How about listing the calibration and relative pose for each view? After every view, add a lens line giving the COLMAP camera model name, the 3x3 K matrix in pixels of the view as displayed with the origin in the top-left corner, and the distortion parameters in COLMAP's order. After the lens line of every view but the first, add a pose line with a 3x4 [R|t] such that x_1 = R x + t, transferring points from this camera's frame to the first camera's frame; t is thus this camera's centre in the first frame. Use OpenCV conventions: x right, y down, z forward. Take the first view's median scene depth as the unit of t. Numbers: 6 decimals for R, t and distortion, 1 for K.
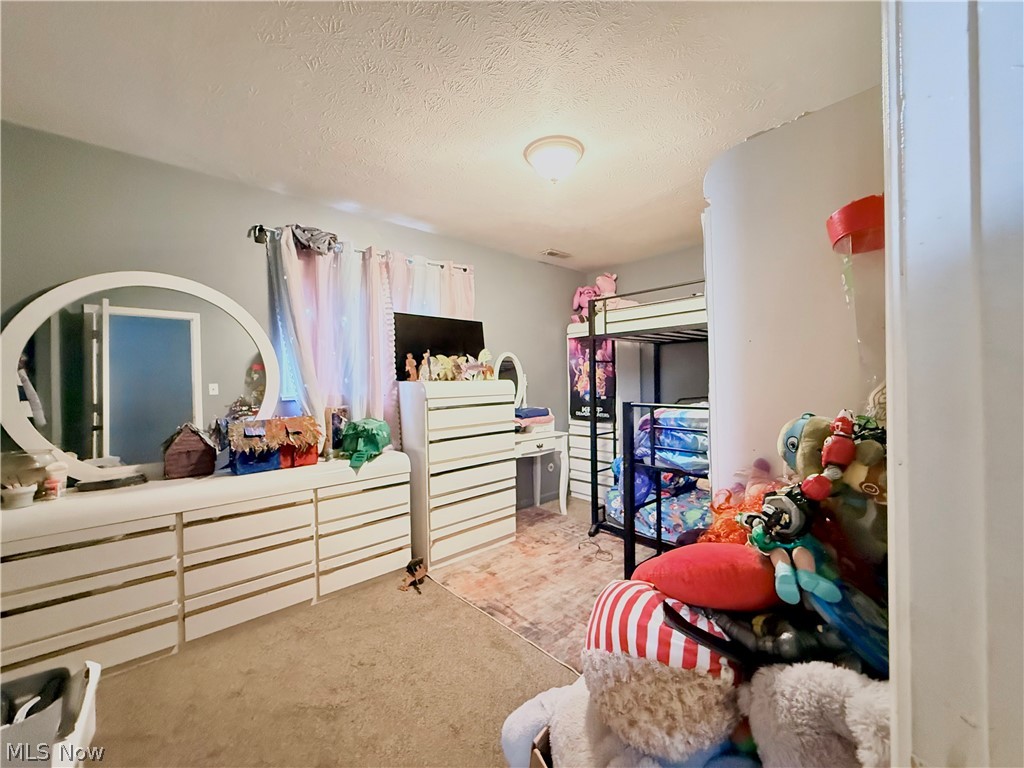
lens RADIAL K [[407.3, 0, 507.3], [0, 407.3, 382.1], [0, 0, 1]] dist [-0.000171, 0.000248]
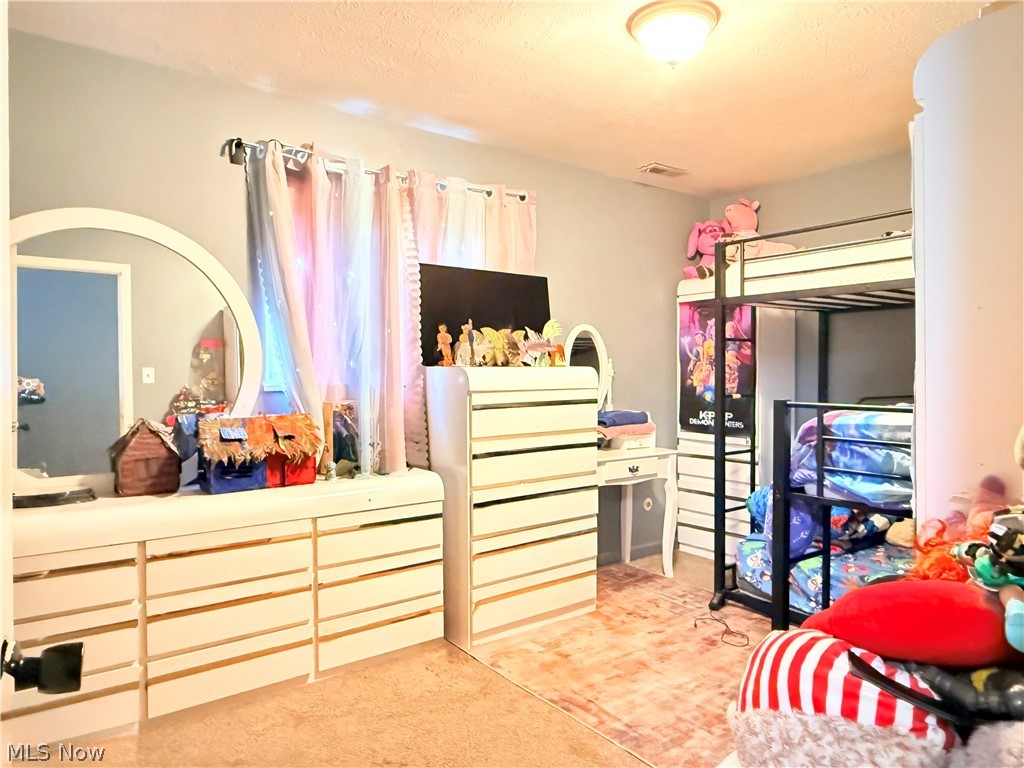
lens RADIAL K [[654.6, 0, 506.8], [0, 654.6, 383.4], [0, 0, 1]] dist [0.002039, 0.001156]
pose [[0.995851, 0.014533, -0.089831, -0.041205], [-0.013155, 0.999787, 0.015918, 0.008576], [0.090043, -0.014670, 0.995830, -0.074111]]
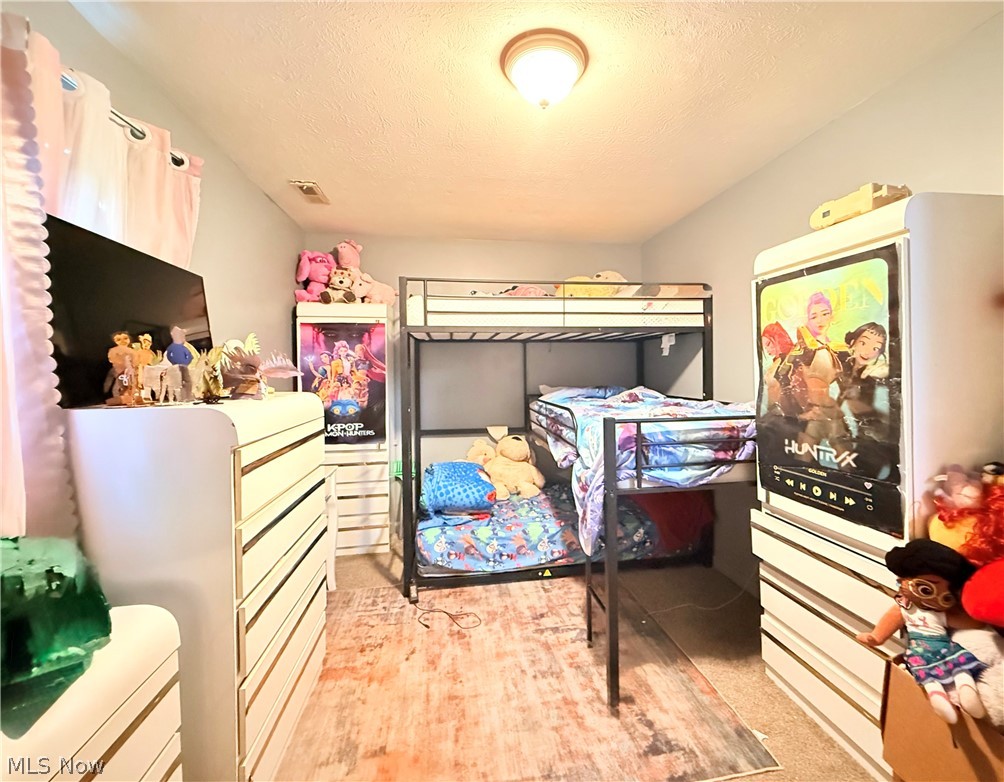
lens RADIAL K [[429.2, 0, 521.7], [0, 429.2, 375.2], [0, 0, 1]] dist [-0.001374, 0.000116]
pose [[0.531535, -0.002724, 0.847032, -0.428560], [0.008277, 0.999964, -0.001978, -0.031005], [-0.846996, 0.008062, 0.531539, 0.541964]]
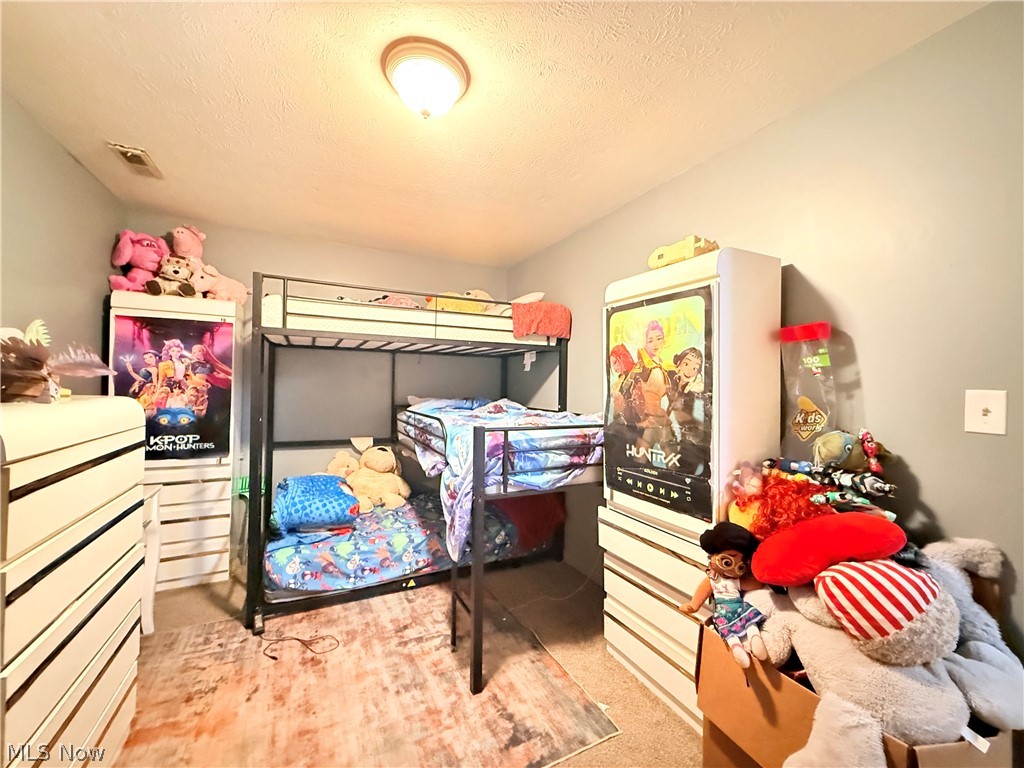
lens RADIAL K [[407.3, 0, 512.5], [0, 407.3, 382.7], [0, 0, 1]] dist [-0.000171, 0.000248]
pose [[0.257982, 0.022225, 0.965894, -0.416493], [-0.016320, 0.999693, -0.018644, -0.024282], [-0.966012, -0.010954, 0.258266, 0.560635]]
